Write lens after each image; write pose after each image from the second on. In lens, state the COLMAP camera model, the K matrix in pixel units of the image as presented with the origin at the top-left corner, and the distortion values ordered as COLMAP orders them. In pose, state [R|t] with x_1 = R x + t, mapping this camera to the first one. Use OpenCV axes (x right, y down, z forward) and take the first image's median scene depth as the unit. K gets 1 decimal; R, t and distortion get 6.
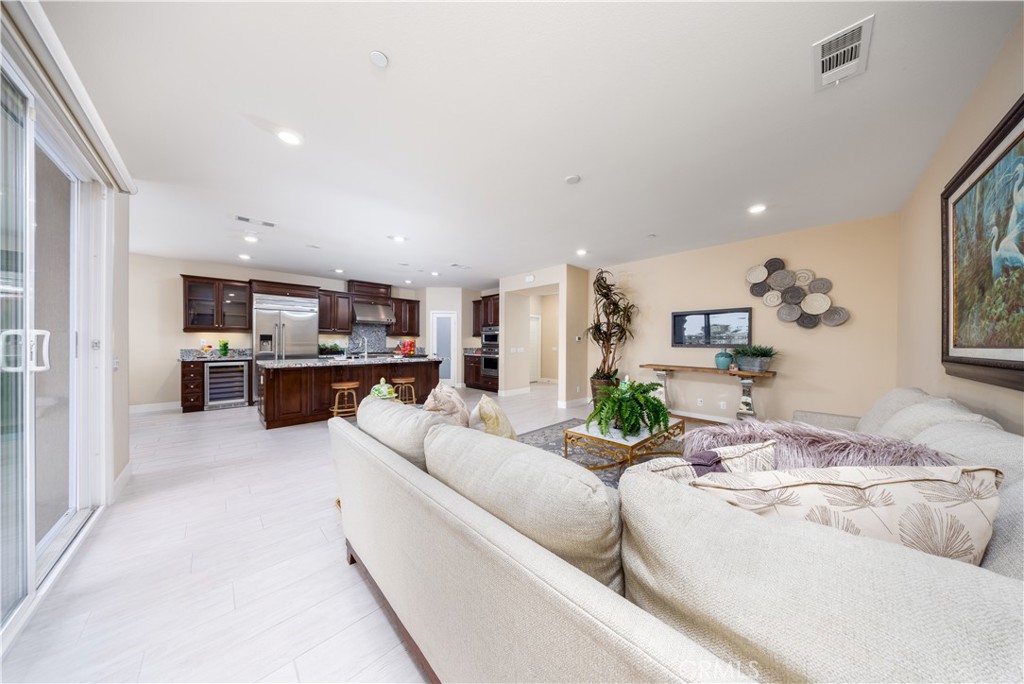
lens RADIAL K [[302.3, 0, 515.4], [0, 302.3, 342.5], [0, 0, 1]] dist [-0.000175, 0.000004]
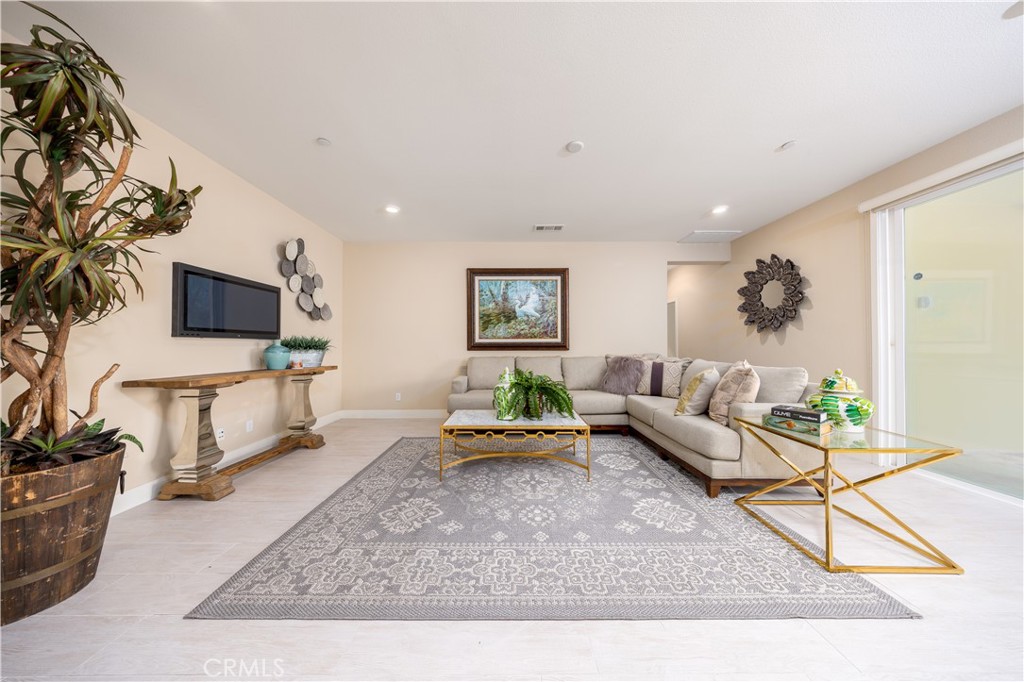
lens RADIAL K [[302.3, 0, 515.4], [0, 302.3, 341.5], [0, 0, 1]] dist [-0.000175, 0.000004]
pose [[-0.716727, -0.000420, 0.697353, -0.166120], [-0.008887, 0.999924, -0.008531, 0.019049], [-0.697297, -0.012312, -0.716677, 0.944643]]
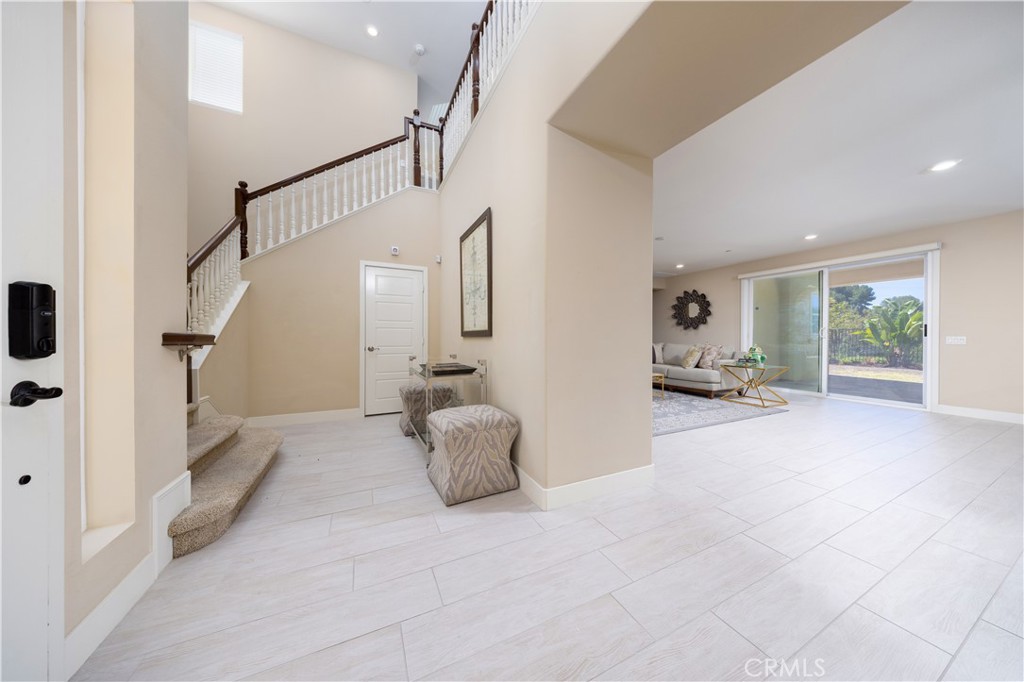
lens RADIAL K [[304.4, 0, 475.1], [0, 304.4, 339.4], [0, 0, 1]] dist [-0.017498, -0.000032]
pose [[-0.908382, -0.004447, 0.418117, 0.238991], [-0.003307, 0.999989, 0.003450, 0.029486], [-0.418128, 0.001751, -0.908386, 1.713117]]
